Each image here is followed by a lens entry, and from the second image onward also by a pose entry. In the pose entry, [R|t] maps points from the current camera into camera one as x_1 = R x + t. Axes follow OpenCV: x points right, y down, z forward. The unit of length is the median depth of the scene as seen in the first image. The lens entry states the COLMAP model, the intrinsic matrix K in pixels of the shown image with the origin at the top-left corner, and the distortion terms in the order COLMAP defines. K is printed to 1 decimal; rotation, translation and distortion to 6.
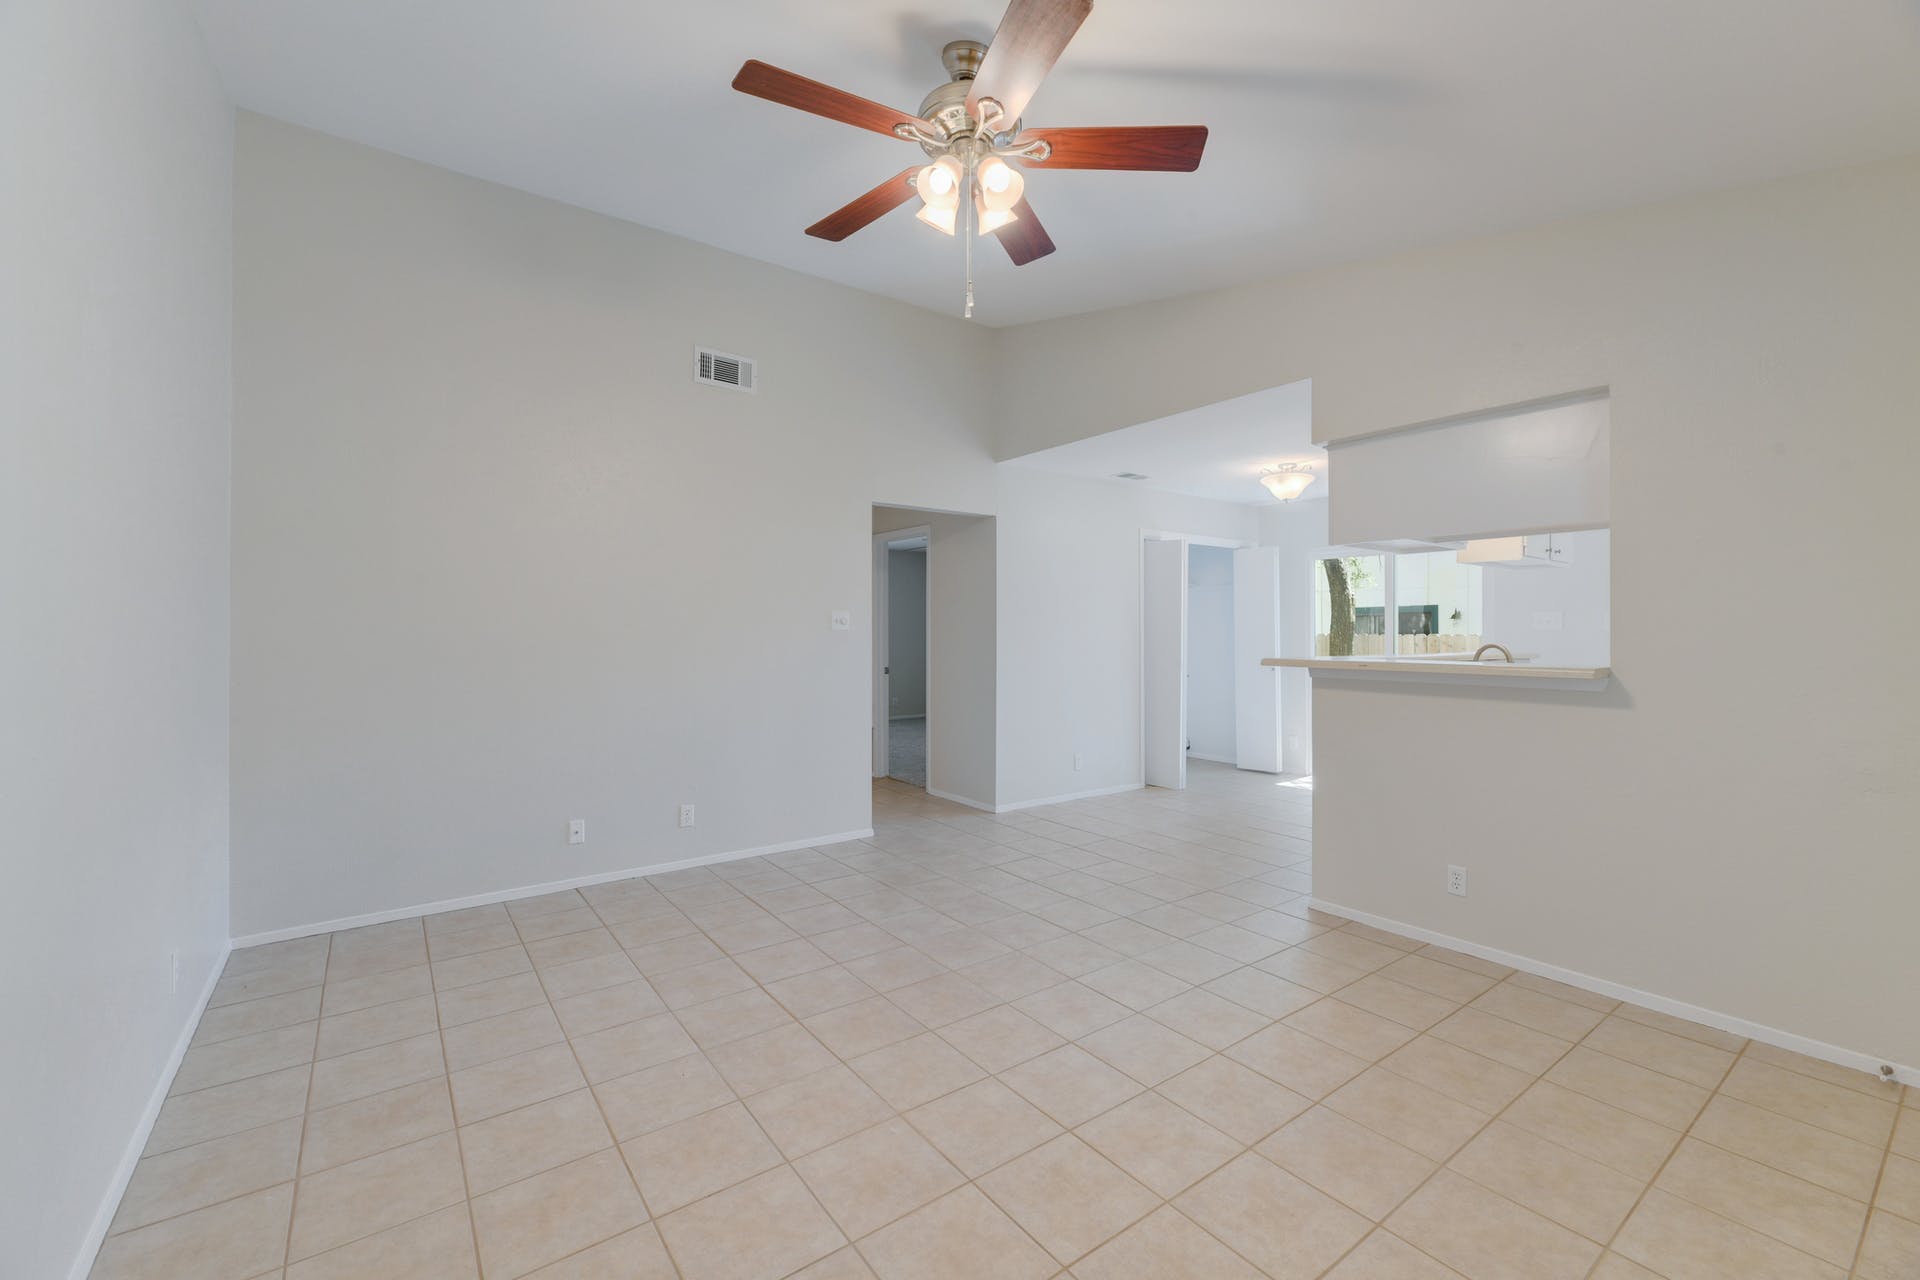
lens RADIAL K [[785.2, 0, 963.5], [0, 785.2, 640.4], [0, 0, 1]] dist [0.002995, -0.000609]
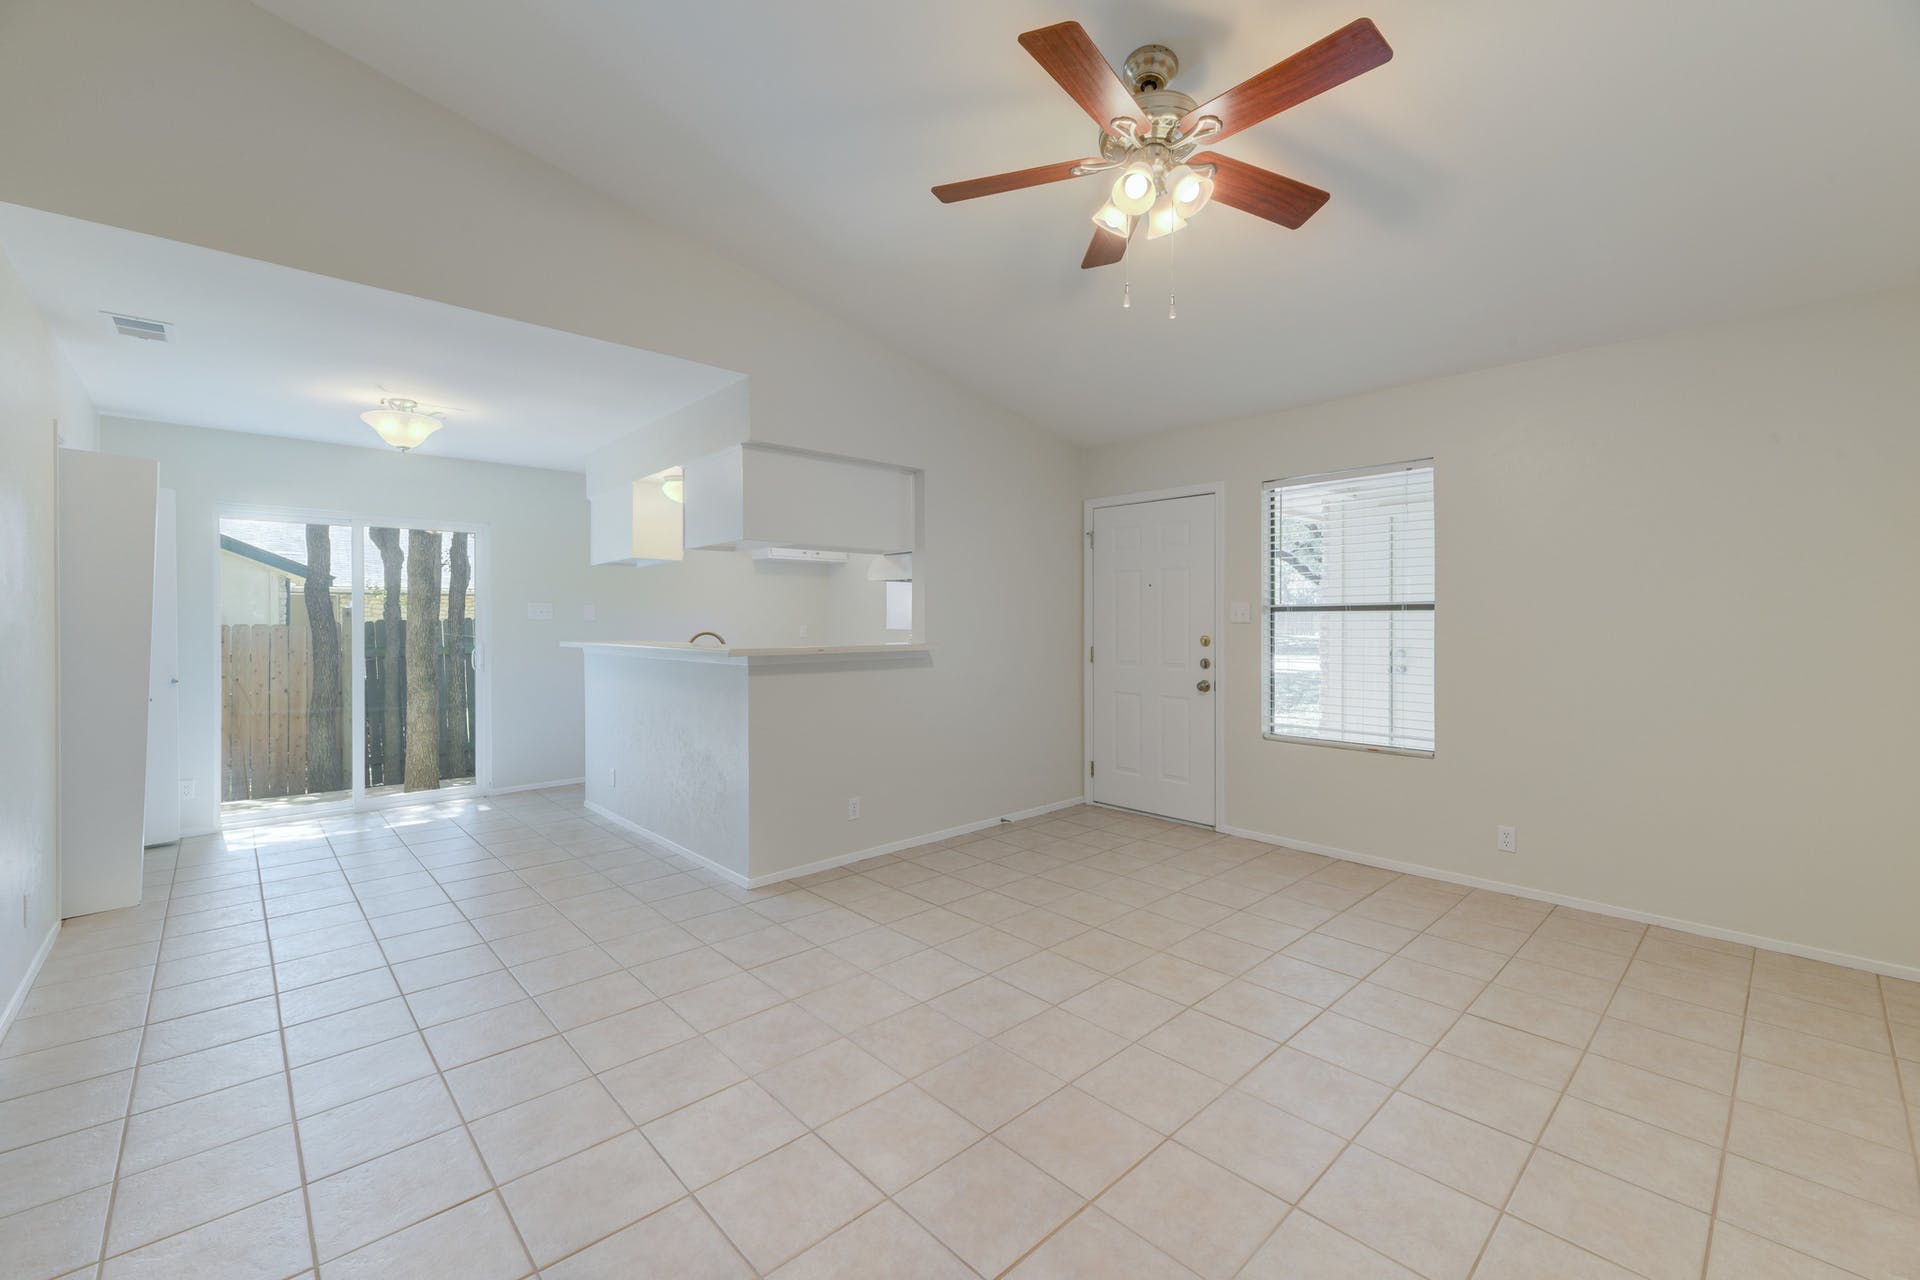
lens RADIAL K [[785.2, 0, 962.6], [0, 785.2, 621.2], [0, 0, 1]] dist [0.002995, -0.000609]
pose [[-0.111020, -0.003016, 0.993814, -0.875141], [0.012919, 0.999907, 0.004477, -0.017433], [-0.993734, 0.013336, -0.110970, 1.190391]]
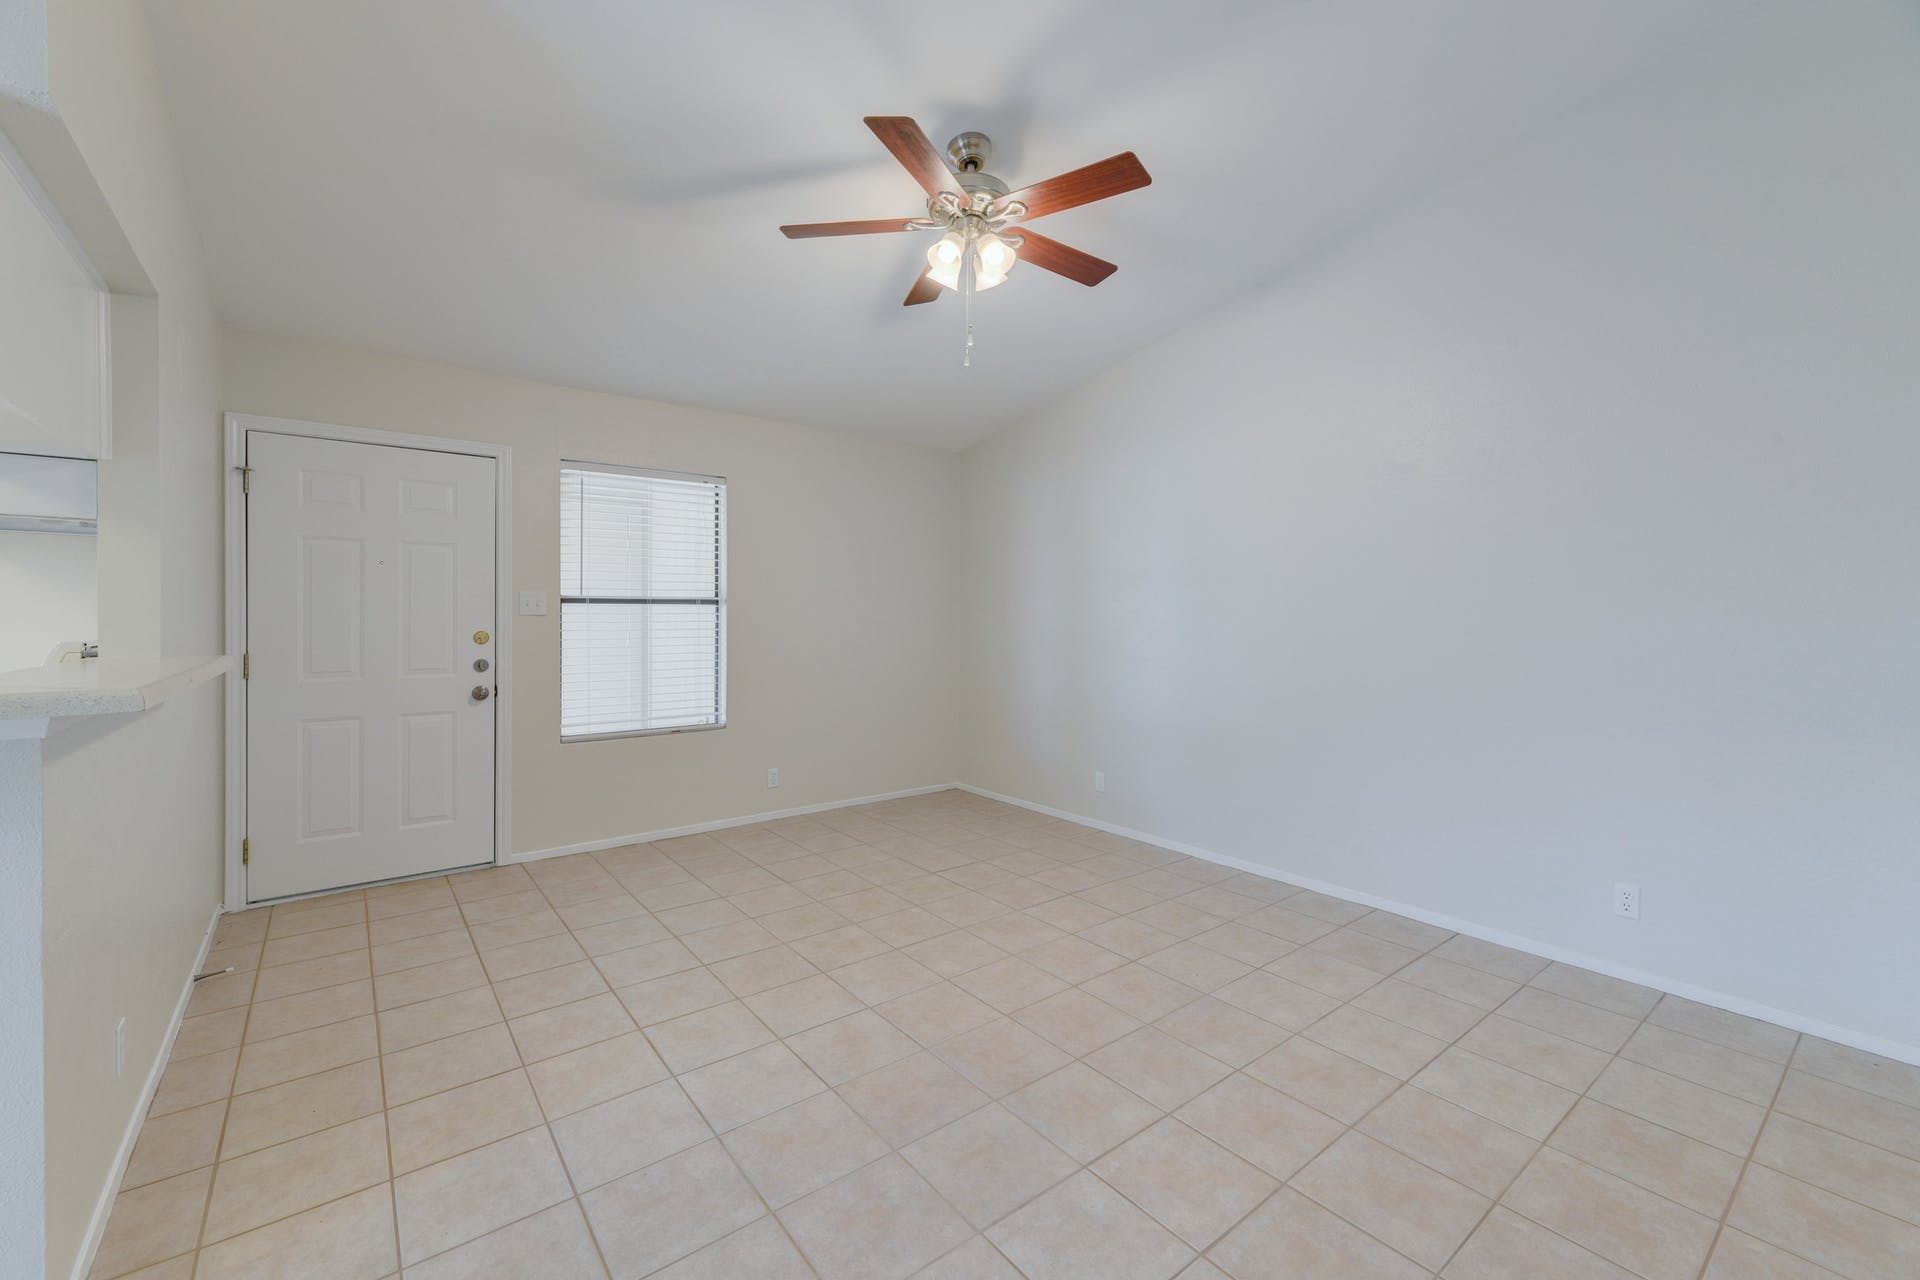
lens RADIAL K [[785.2, 0, 960.0], [0, 785.2, 626.7], [0, 0, 1]] dist [0.002995, -0.000609]
pose [[-0.999565, -0.005915, -0.028900, 0.048268], [-0.006717, 0.999592, 0.027759, -0.024055], [0.028724, 0.027941, -0.999197, 1.957714]]
